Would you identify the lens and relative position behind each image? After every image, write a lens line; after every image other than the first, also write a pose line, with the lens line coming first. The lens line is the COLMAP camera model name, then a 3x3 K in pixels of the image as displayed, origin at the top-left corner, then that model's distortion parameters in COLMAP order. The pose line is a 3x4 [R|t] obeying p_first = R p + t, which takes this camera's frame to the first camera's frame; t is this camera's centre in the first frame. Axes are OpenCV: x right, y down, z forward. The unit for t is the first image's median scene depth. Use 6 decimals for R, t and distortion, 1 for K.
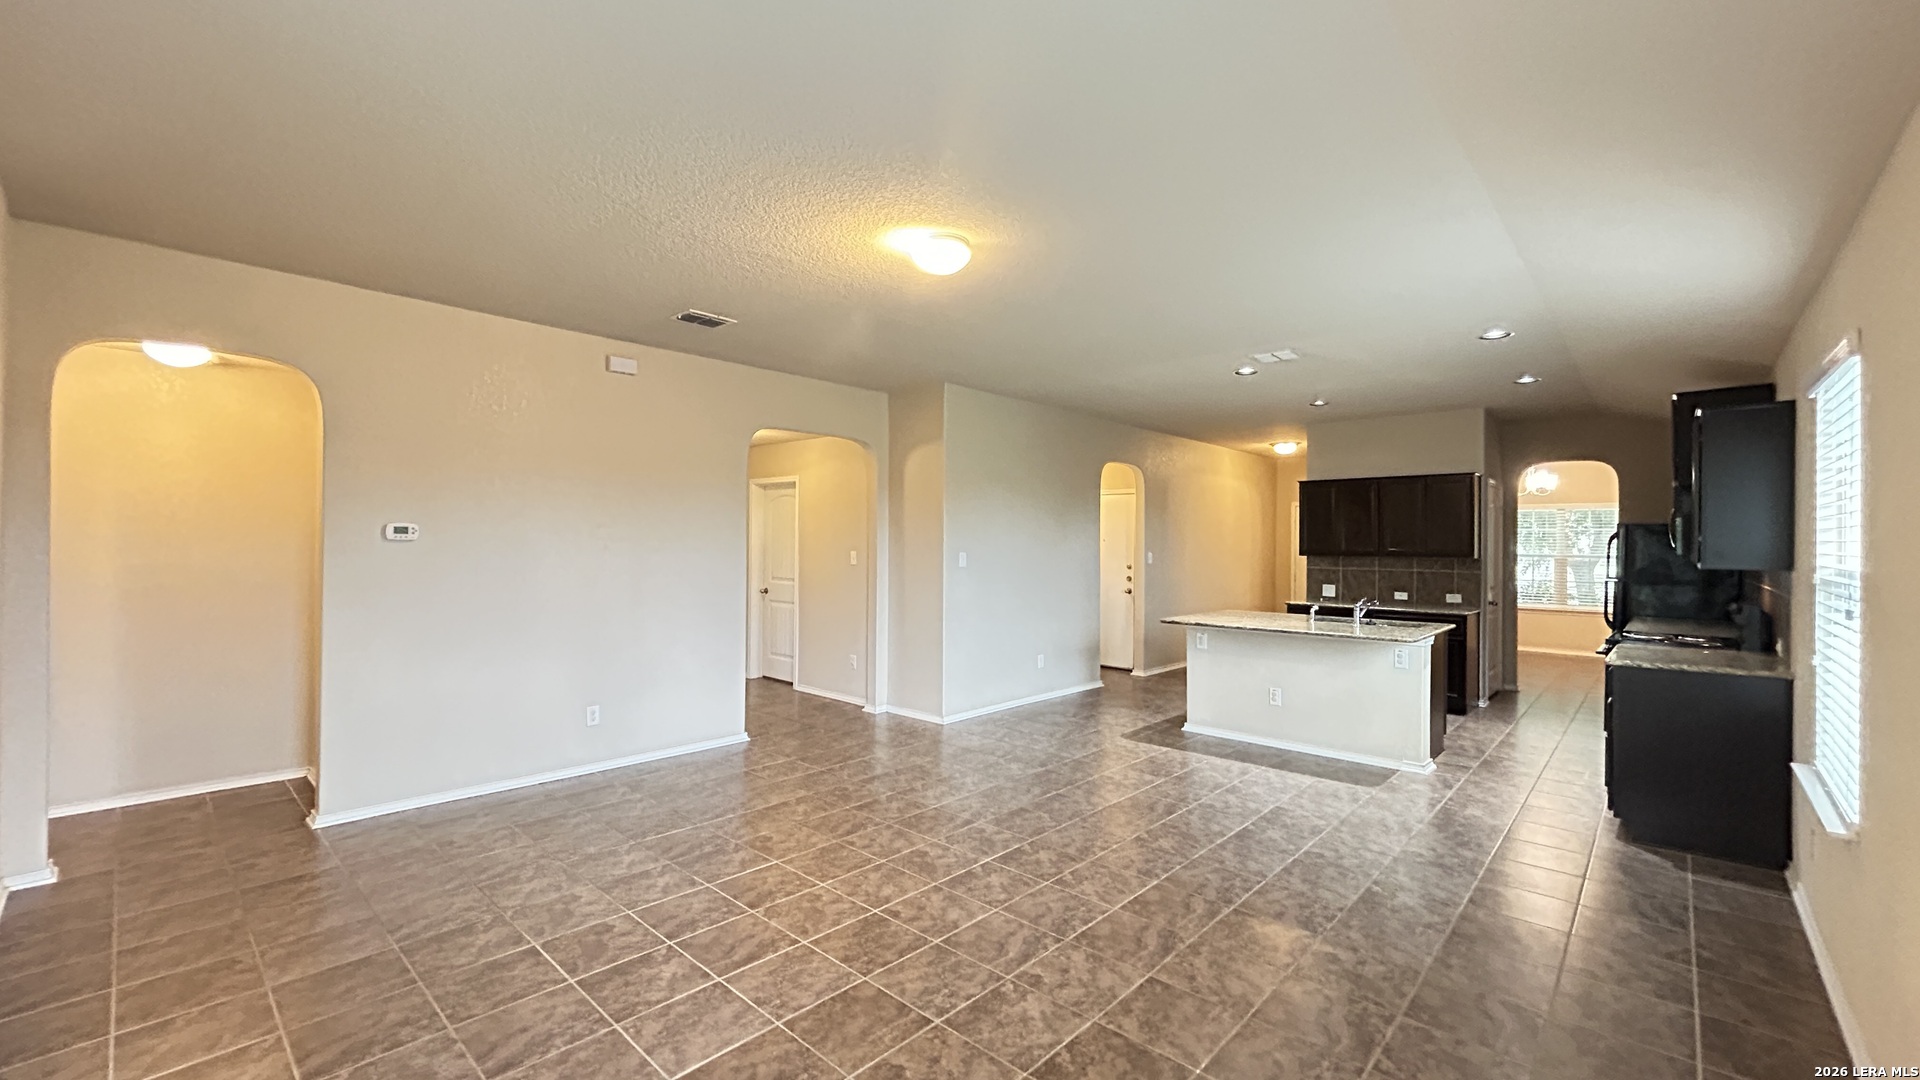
lens RADIAL K [[773.2, 0, 962.3], [0, 773.2, 540.4], [0, 0, 1]] dist [-0.000704, 0.000180]
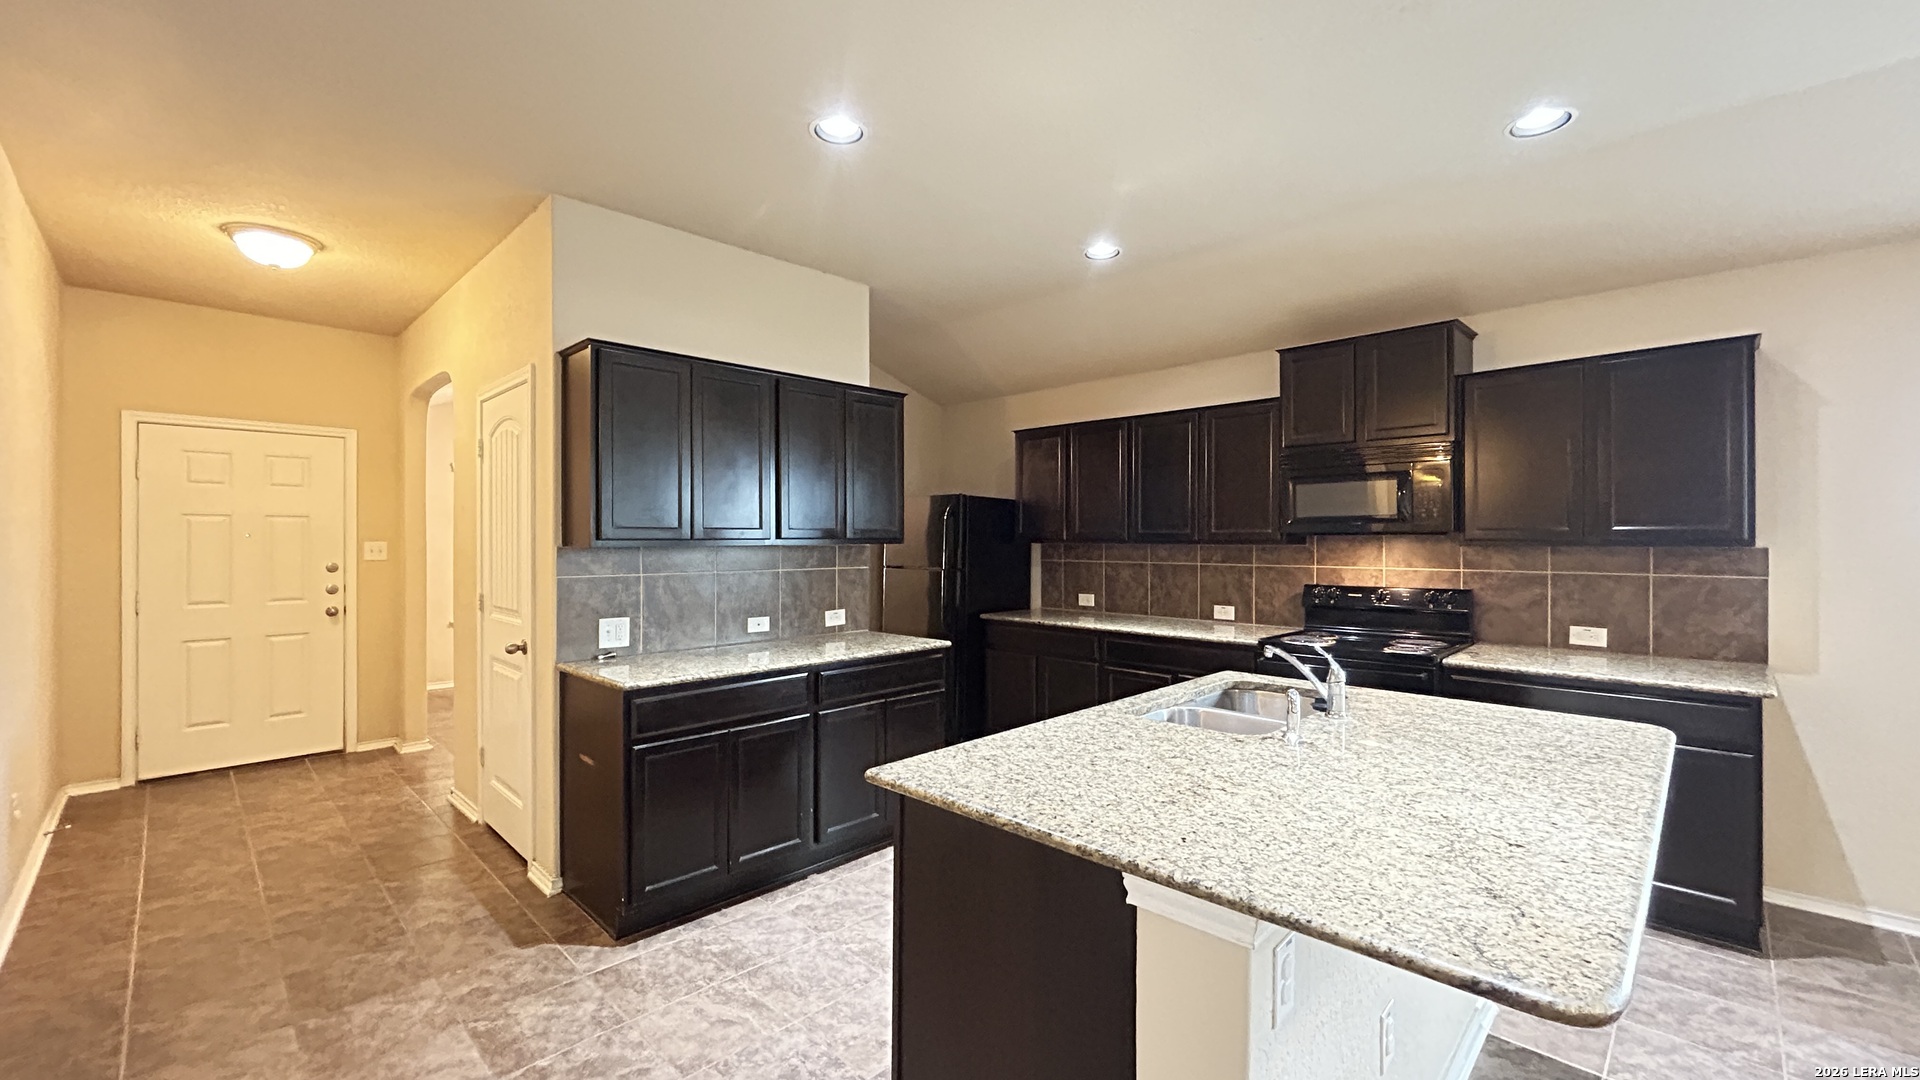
lens RADIAL K [[770.8, 0, 963.2], [0, 770.8, 533.1], [0, 0, 1]] dist [-0.001286, -0.000160]
pose [[0.029554, -0.001684, 0.999562, 0.121473], [-0.005077, 0.999985, 0.001834, 0.017327], [-0.999550, -0.005129, 0.029545, 1.193805]]
